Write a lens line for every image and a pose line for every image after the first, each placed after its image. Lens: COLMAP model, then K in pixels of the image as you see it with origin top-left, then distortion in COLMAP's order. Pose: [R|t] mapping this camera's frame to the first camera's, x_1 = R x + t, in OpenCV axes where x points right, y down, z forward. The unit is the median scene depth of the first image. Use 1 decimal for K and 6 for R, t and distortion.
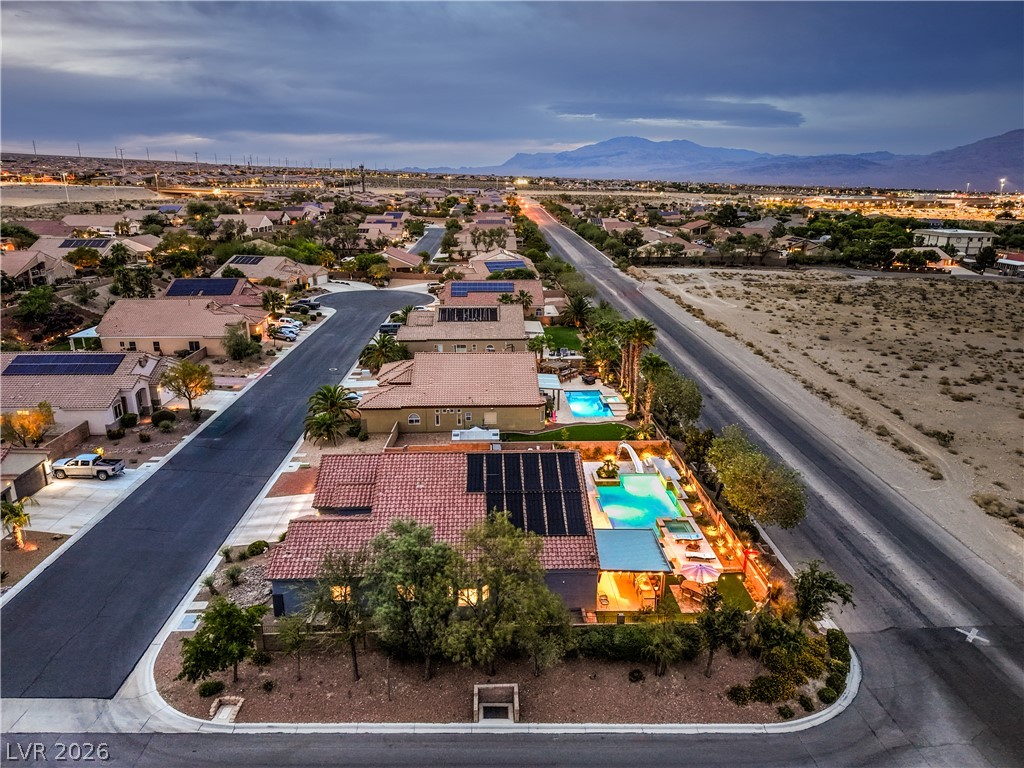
lens RADIAL K [[688.9, 0, 494.2], [0, 688.9, 383.3], [0, 0, 1]] dist [0.004872, -0.000631]
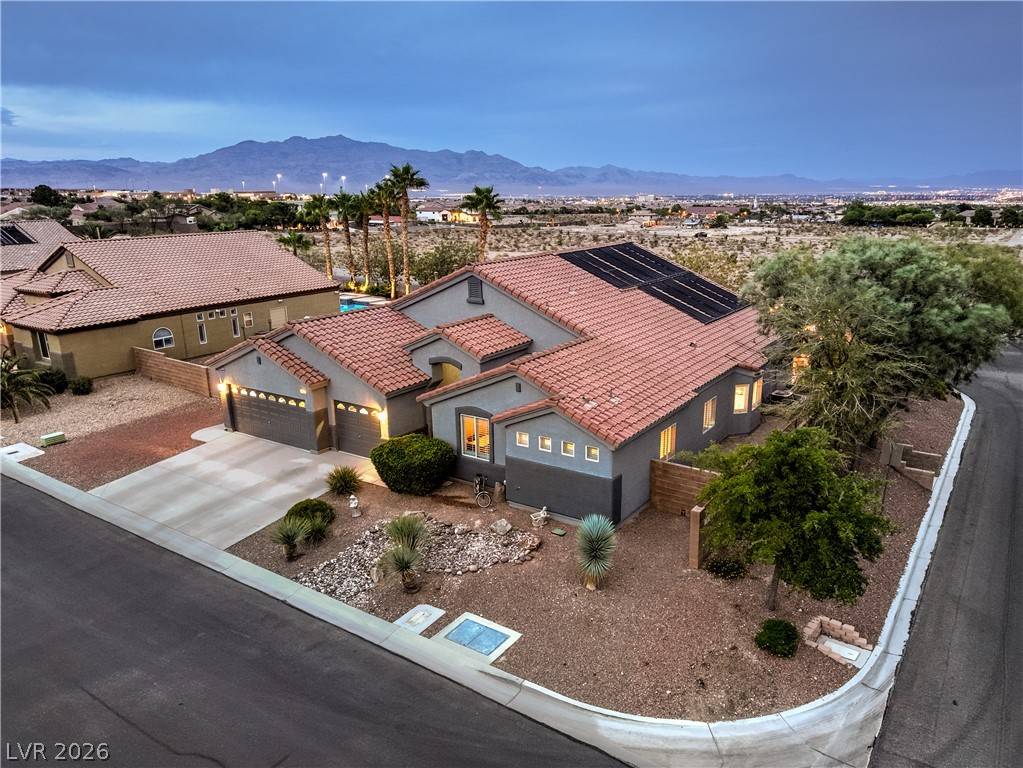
lens RADIAL K [[731.1, 0, 514.3], [0, 731.1, 420.8], [0, 0, 1]] dist [0.030740, -0.004706]
pose [[0.578545, -0.252430, 0.775606, -0.638093], [0.239923, 0.961504, 0.133968, 0.154802], [-0.779565, 0.108580, 0.616838, 0.626542]]
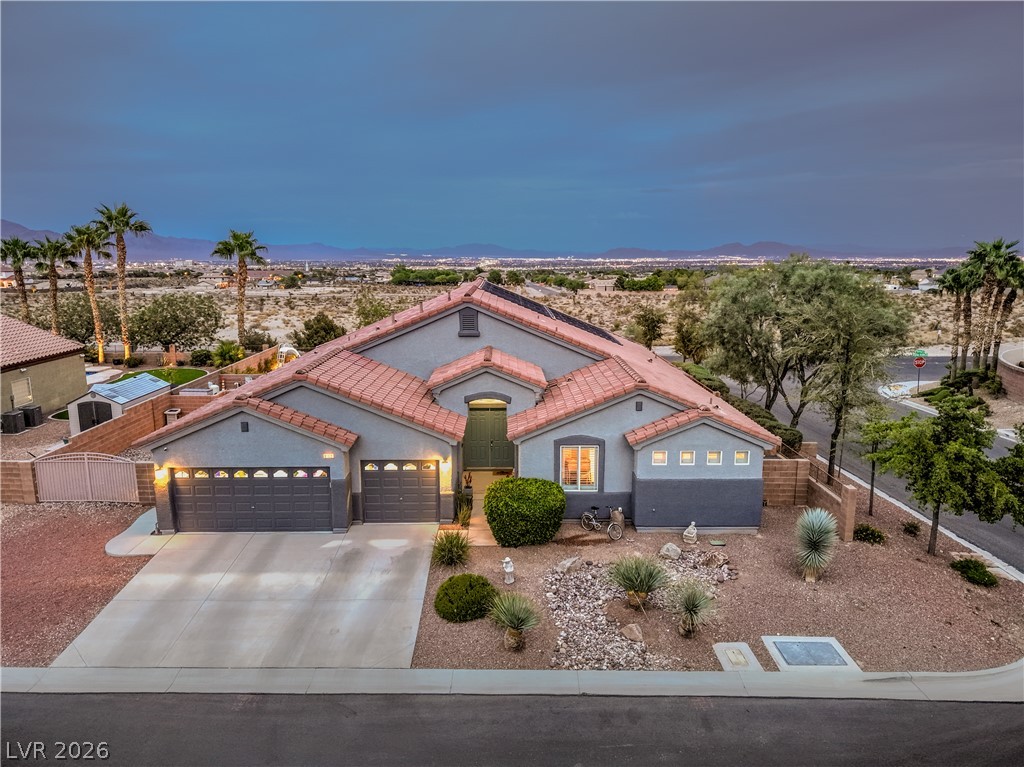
lens RADIAL K [[697.0, 0, 505.8], [0, 697.0, 382.5], [0, 0, 1]] dist [0.011354, -0.000961]
pose [[0.021394, -0.184591, 0.982583, -0.698122], [0.283674, 0.943536, 0.171079, 0.083608], [-0.958682, 0.275073, 0.072549, 0.960467]]
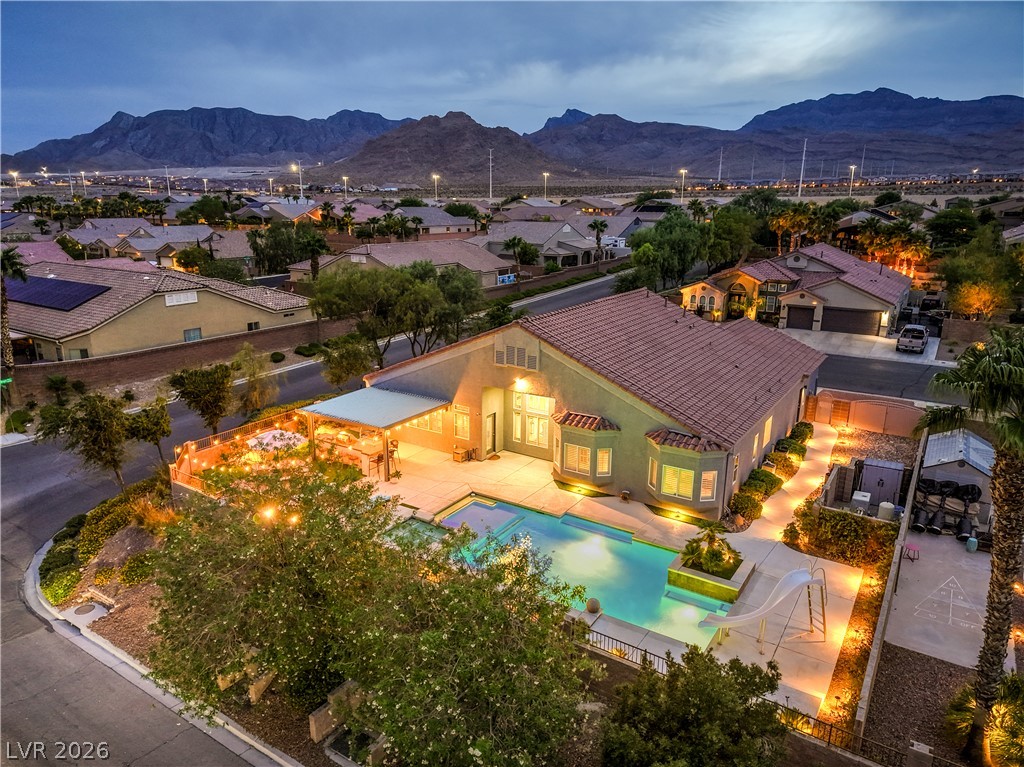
lens RADIAL K [[697.0, 0, 505.8], [0, 697.0, 382.5], [0, 0, 1]] dist [0.011354, -0.000961]
pose [[-0.565161, 0.210305, -0.797725, 0.634502], [-0.235921, 0.885379, 0.400556, -0.096559], [0.790528, 0.414578, -0.450767, 1.307896]]
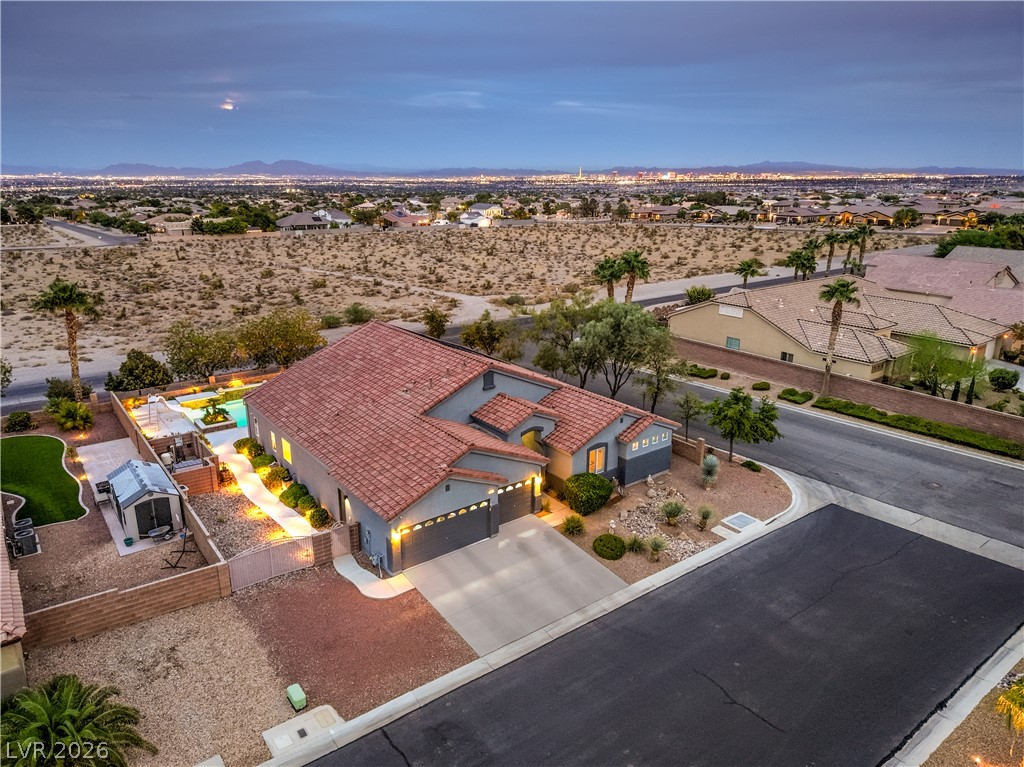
lens RADIAL K [[696.7, 0, 514.7], [0, 696.7, 380.2], [0, 0, 1]] dist [0.022025, 0.000269]
pose [[-0.594654, -0.237112, 0.768222, -0.794315], [0.219674, 0.871243, 0.438952, -0.221595], [-0.773389, 0.429783, -0.466001, 1.364998]]
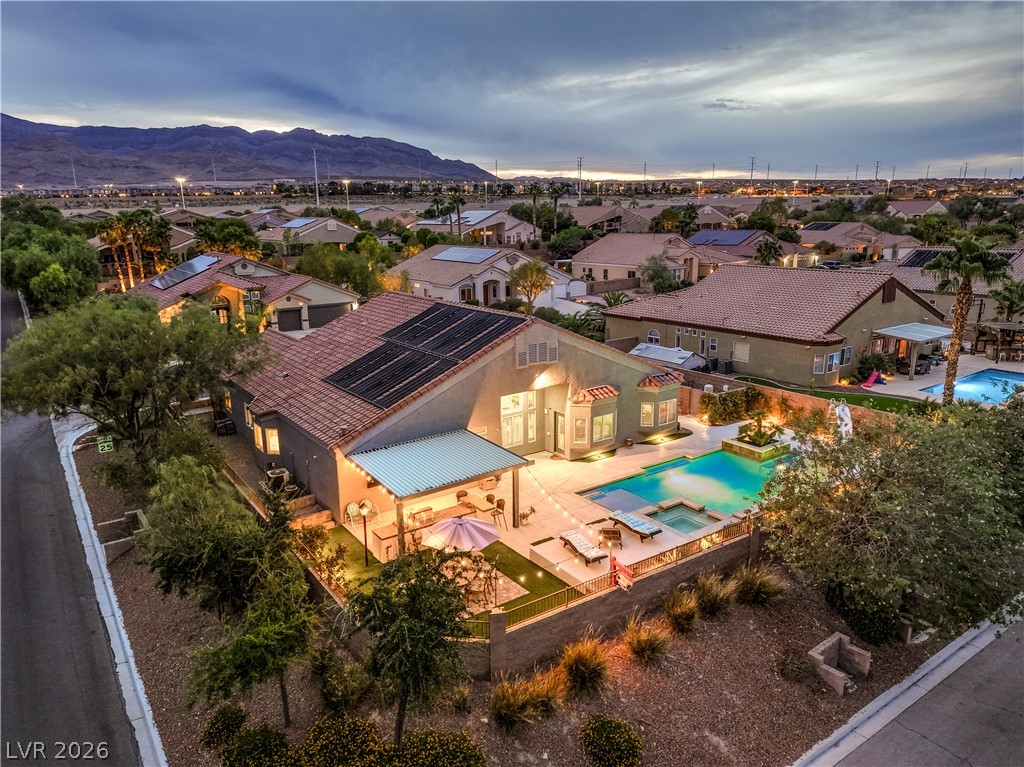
lens RADIAL K [[696.7, 0, 514.7], [0, 696.7, 380.2], [0, 0, 1]] dist [0.022025, 0.000269]
pose [[0.566081, 0.189097, -0.802368, 0.613853], [-0.222951, 0.972180, 0.071822, 0.114996], [0.793628, 0.138232, 0.592492, 0.643111]]
